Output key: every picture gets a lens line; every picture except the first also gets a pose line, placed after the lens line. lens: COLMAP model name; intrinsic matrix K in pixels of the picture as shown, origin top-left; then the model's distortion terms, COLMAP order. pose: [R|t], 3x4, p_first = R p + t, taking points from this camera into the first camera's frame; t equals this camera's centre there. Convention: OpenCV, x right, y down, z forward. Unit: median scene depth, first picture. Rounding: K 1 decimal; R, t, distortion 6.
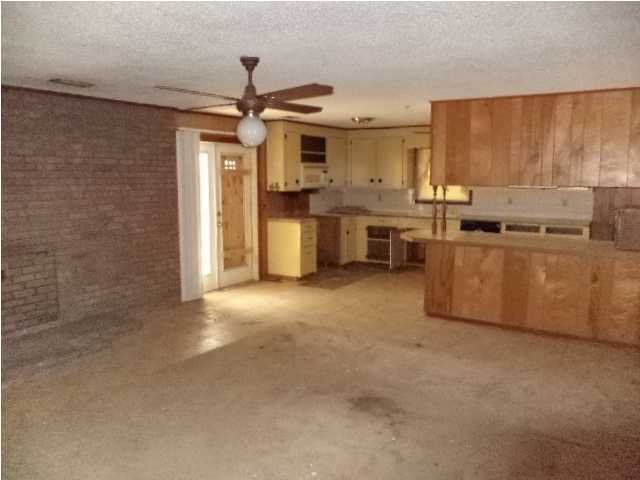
lens RADIAL K [[519.7, 0, 347.2], [0, 519.7, 240.9], [0, 0, 1]] dist [-0.007258, -0.000699]
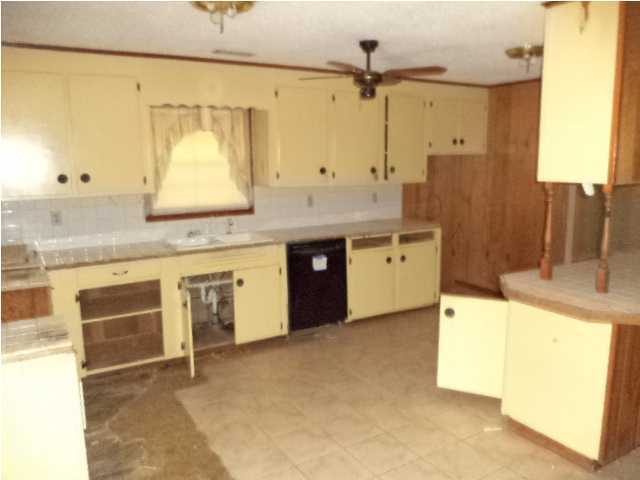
lens RADIAL K [[528.5, 0, 320.6], [0, 528.5, 247.7], [0, 0, 1]] dist [0.004542, 0.001727]
pose [[0.476491, -0.161325, 0.864251, -0.258525], [0.125382, 0.985442, 0.114819, -0.100440], [-0.870193, 0.053651, 0.489782, 0.739086]]
